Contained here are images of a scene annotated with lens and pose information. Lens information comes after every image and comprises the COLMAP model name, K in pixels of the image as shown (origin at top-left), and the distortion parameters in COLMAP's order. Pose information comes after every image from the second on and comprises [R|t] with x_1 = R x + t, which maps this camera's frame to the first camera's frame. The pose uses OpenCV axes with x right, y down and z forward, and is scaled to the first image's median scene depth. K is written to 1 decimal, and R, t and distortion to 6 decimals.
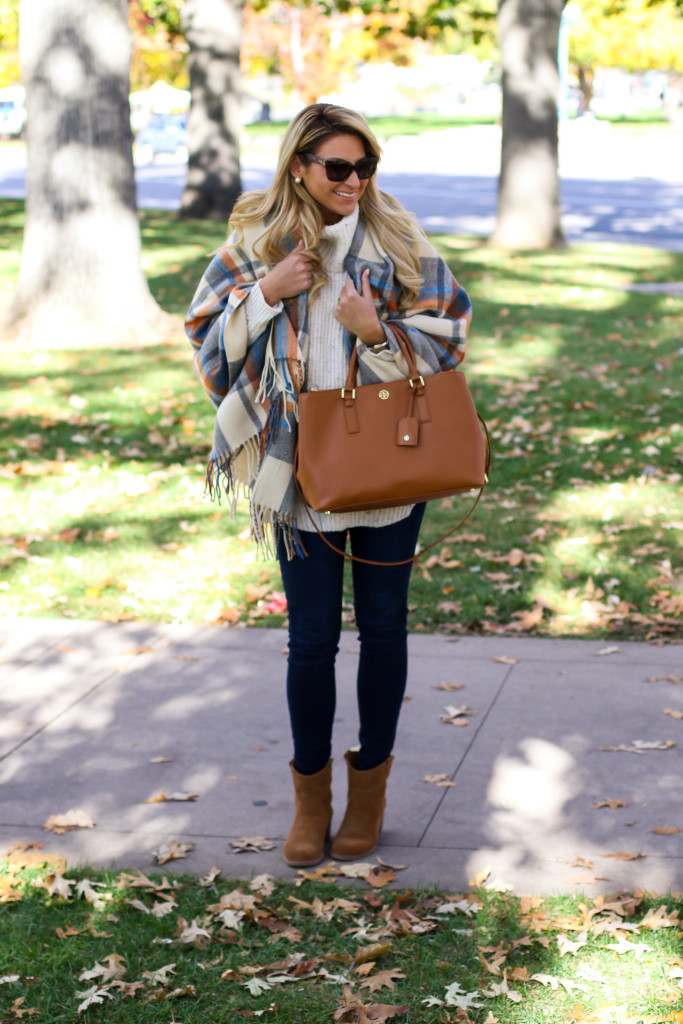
lens RADIAL K [[2417.1, 0, 341.5], [0, 2417.1, 512.0], [0, 0, 1]] dist [-0.105765, -0.332531]
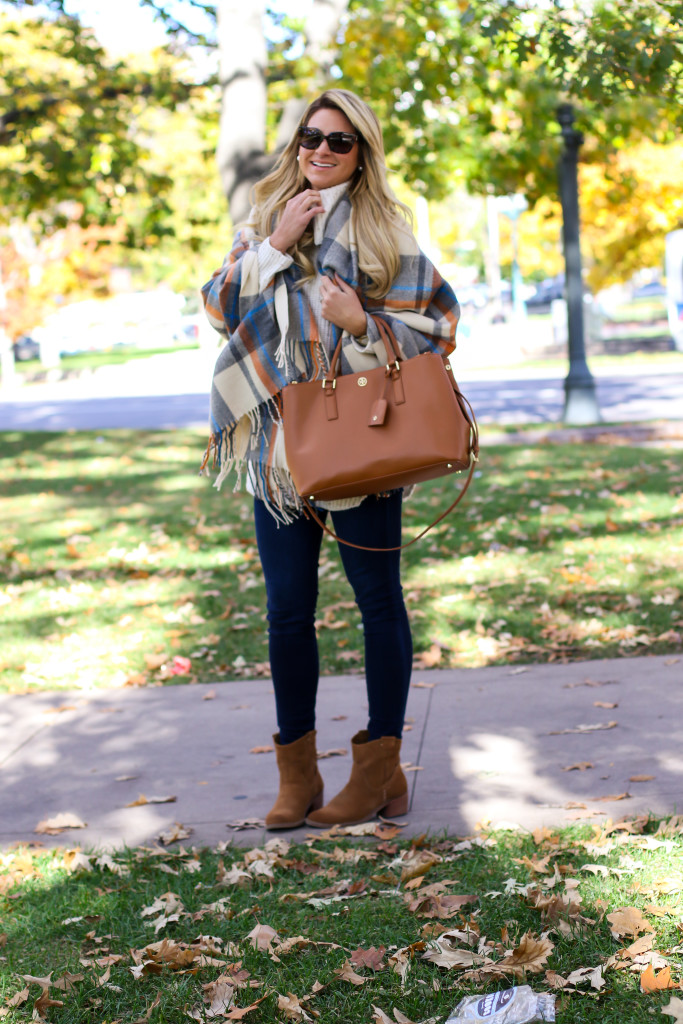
lens RADIAL K [[2417.1, 0, 341.5], [0, 2417.1, 512.0], [0, 0, 1]] dist [-0.105765, -0.332531]
pose [[0.989603, -0.072182, 0.124403, -0.091996], [0.084167, 0.992013, -0.093944, 0.084562], [-0.116629, 0.103438, 0.987774, -0.019369]]
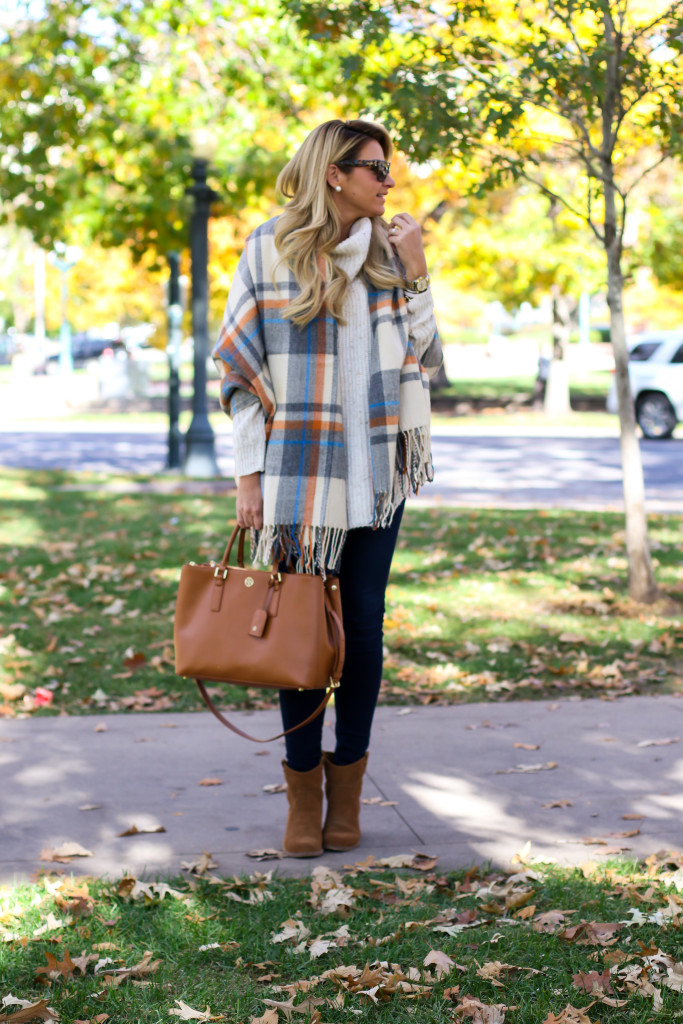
lens RADIAL K [[2415.7, 0, 359.5], [0, 2415.7, 376.7], [0, 0, 1]] dist [-0.065863, -0.029988]
pose [[0.941170, -0.004663, 0.337900, -0.269487], [0.061436, 0.985603, -0.157521, 0.081315], [-0.332301, 0.169013, 0.927907, 0.020509]]
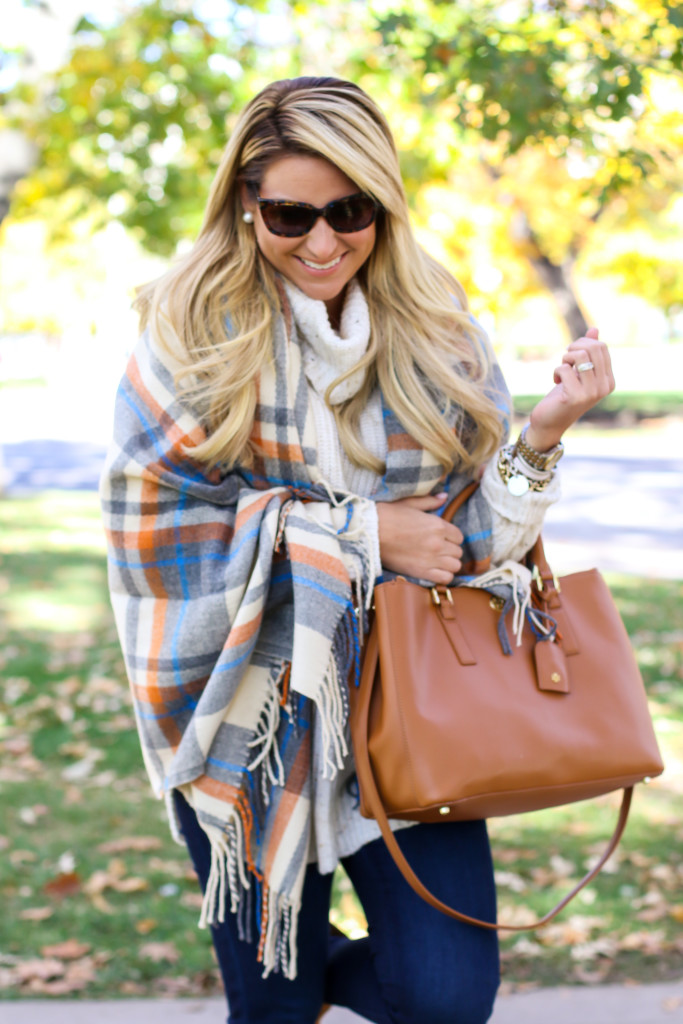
lens RADIAL K [[2422.3, 0, 339.0], [0, 2422.3, 343.9], [0, 0, 1]] dist [-0.007213, -0.504480]
pose [[0.964691, 0.003035, 0.263366, -0.095768], [0.044553, 0.983644, -0.174527, -0.008694], [-0.259588, 0.180099, 0.948777, 0.358935]]
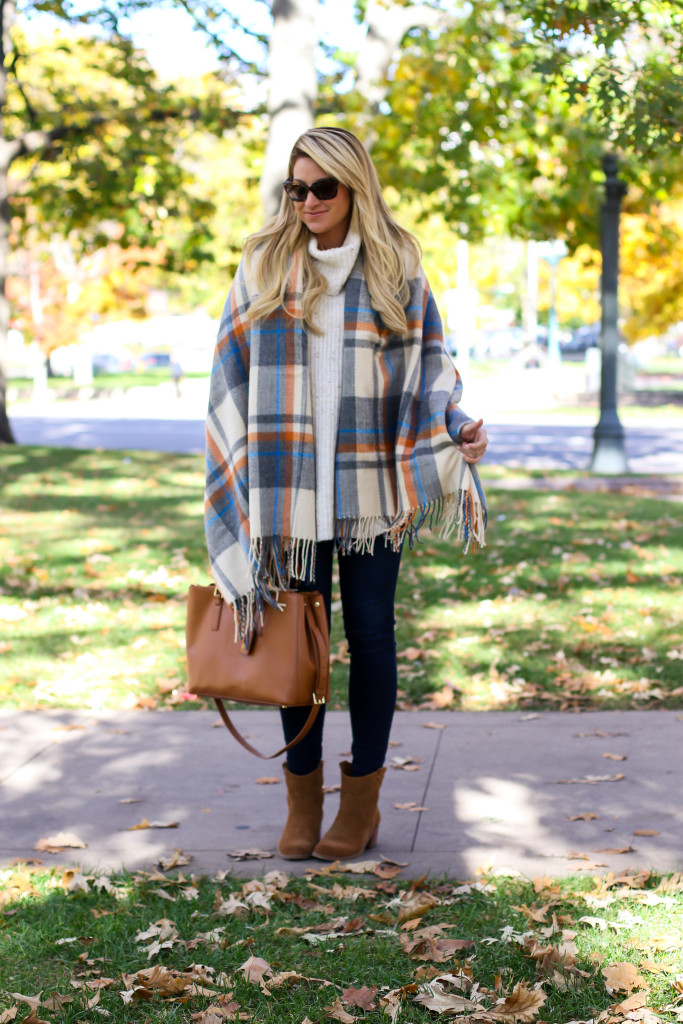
lens RADIAL K [[2417.1, 0, 341.5], [0, 2417.1, 512.0], [0, 0, 1]] dist [-0.105765, -0.332531]
pose [[0.993282, -0.010619, 0.115231, -0.090739], [0.023212, 0.993825, -0.108505, 0.084102], [-0.113367, 0.110450, 0.987395, -0.017533]]
